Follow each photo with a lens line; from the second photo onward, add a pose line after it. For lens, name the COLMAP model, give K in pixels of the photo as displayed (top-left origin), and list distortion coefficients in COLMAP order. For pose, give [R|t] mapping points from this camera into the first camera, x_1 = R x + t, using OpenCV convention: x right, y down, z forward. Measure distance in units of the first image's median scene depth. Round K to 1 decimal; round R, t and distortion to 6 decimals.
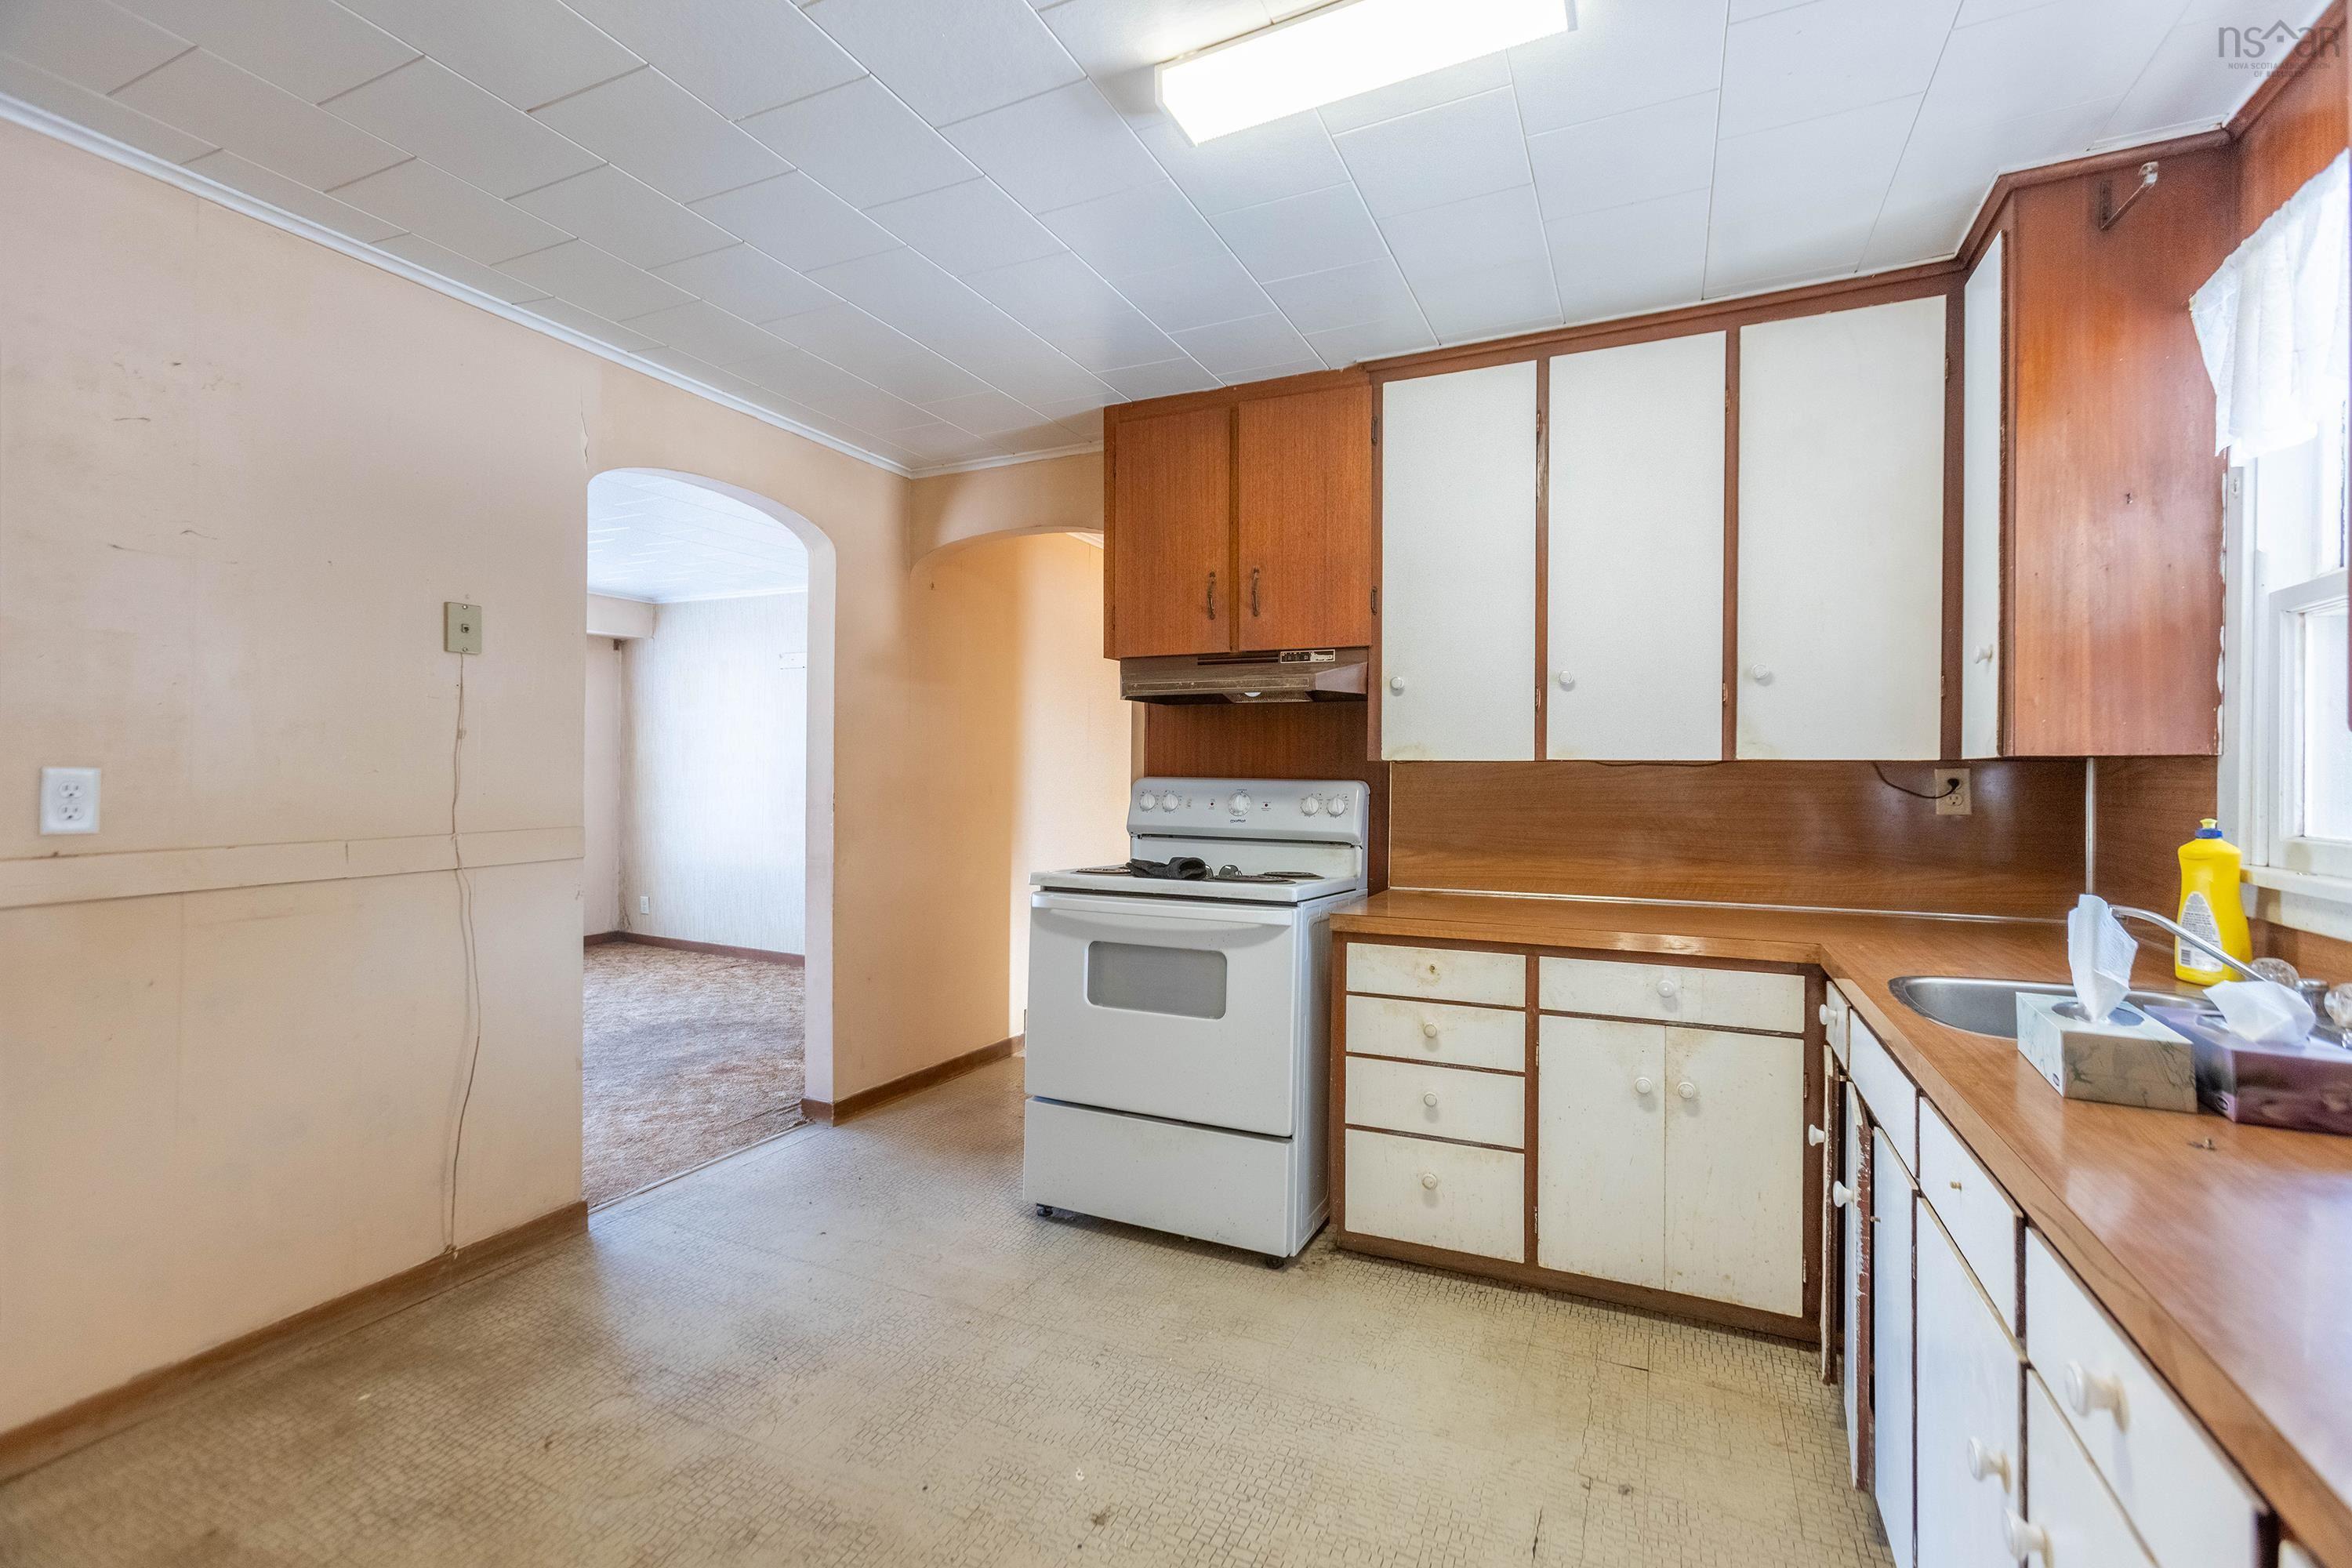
lens RADIAL K [[1017.3, 0, 1212.5], [0, 1017.3, 772.9], [0, 0, 1]] dist [0.001570, 0.000343]
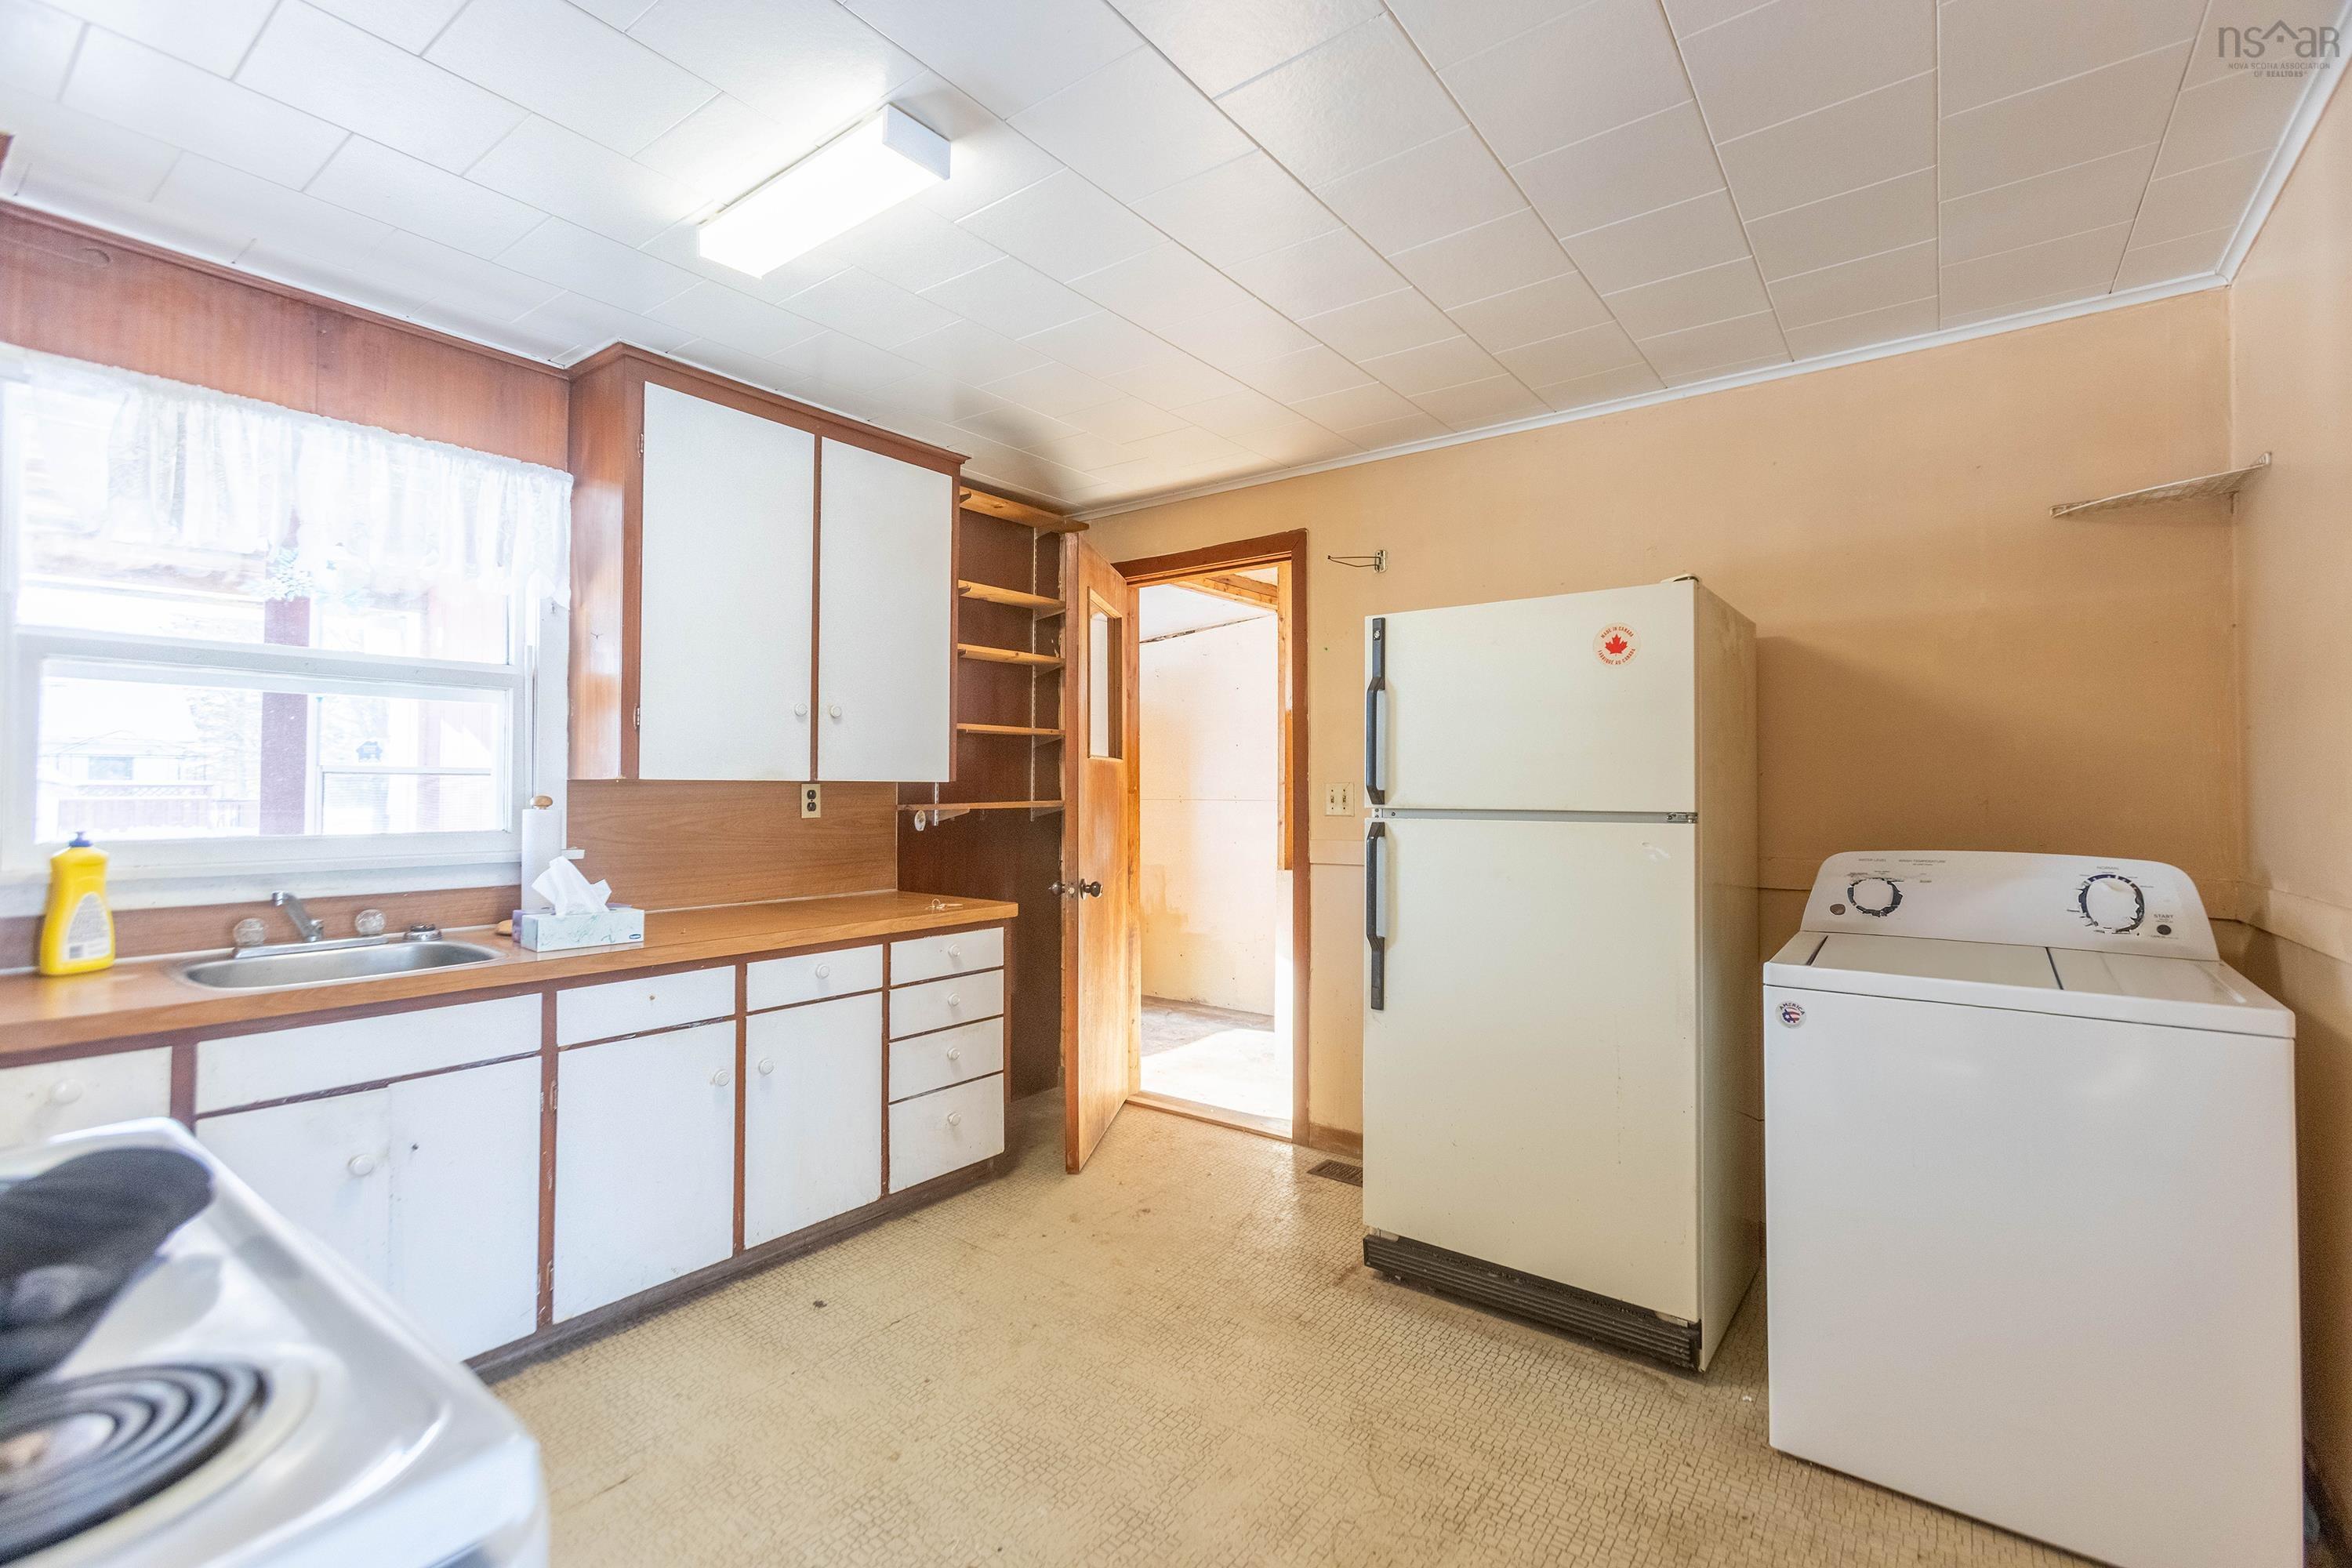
lens RADIAL K [[1017.3, 0, 1212.5], [0, 1017.3, 772.9], [0, 0, 1]] dist [0.001570, 0.000343]
pose [[0.220321, 0.013647, 0.975332, -0.625608], [0.001838, 0.999895, -0.014406, -0.005287], [-0.975426, 0.004966, 0.220273, 0.277791]]
